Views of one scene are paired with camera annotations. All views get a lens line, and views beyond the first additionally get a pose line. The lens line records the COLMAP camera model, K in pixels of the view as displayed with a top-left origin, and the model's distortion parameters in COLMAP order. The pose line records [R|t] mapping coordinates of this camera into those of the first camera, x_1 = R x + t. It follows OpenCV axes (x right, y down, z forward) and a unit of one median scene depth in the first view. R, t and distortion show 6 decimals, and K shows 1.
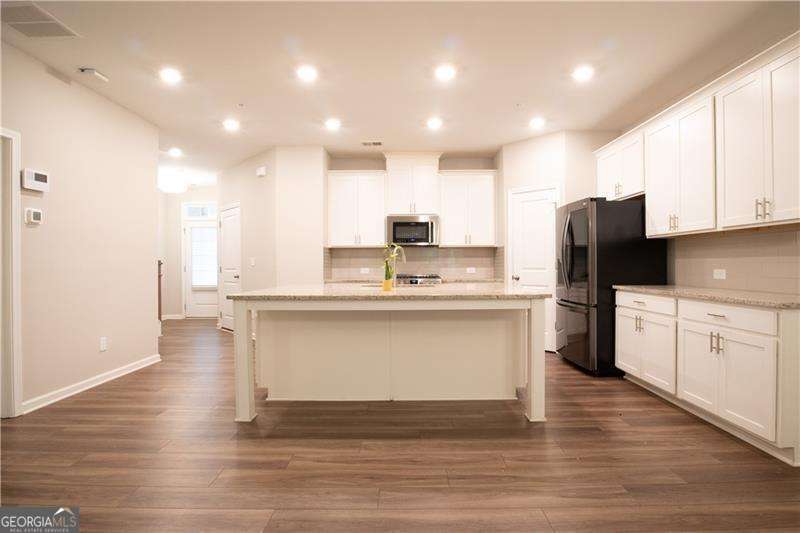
lens RADIAL K [[404.7, 0, 397.4], [0, 404.7, 263.7], [0, 0, 1]] dist [-0.013160, 0.000193]
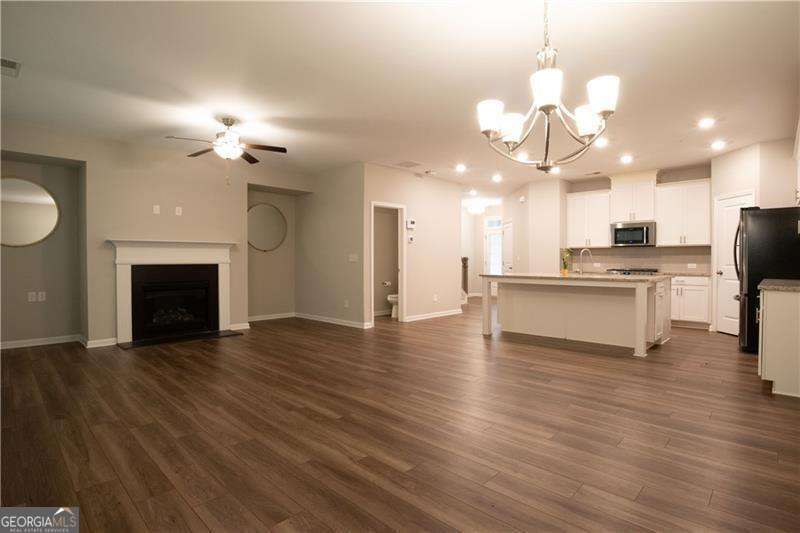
lens RADIAL K [[404.7, 0, 399.2], [0, 404.7, 265.1], [0, 0, 1]] dist [-0.013160, 0.000193]
pose [[0.728815, 0.012939, -0.684588, 0.374596], [-0.003970, 0.999884, 0.014671, 0.000161], [0.684699, -0.007975, 0.728782, -0.433293]]
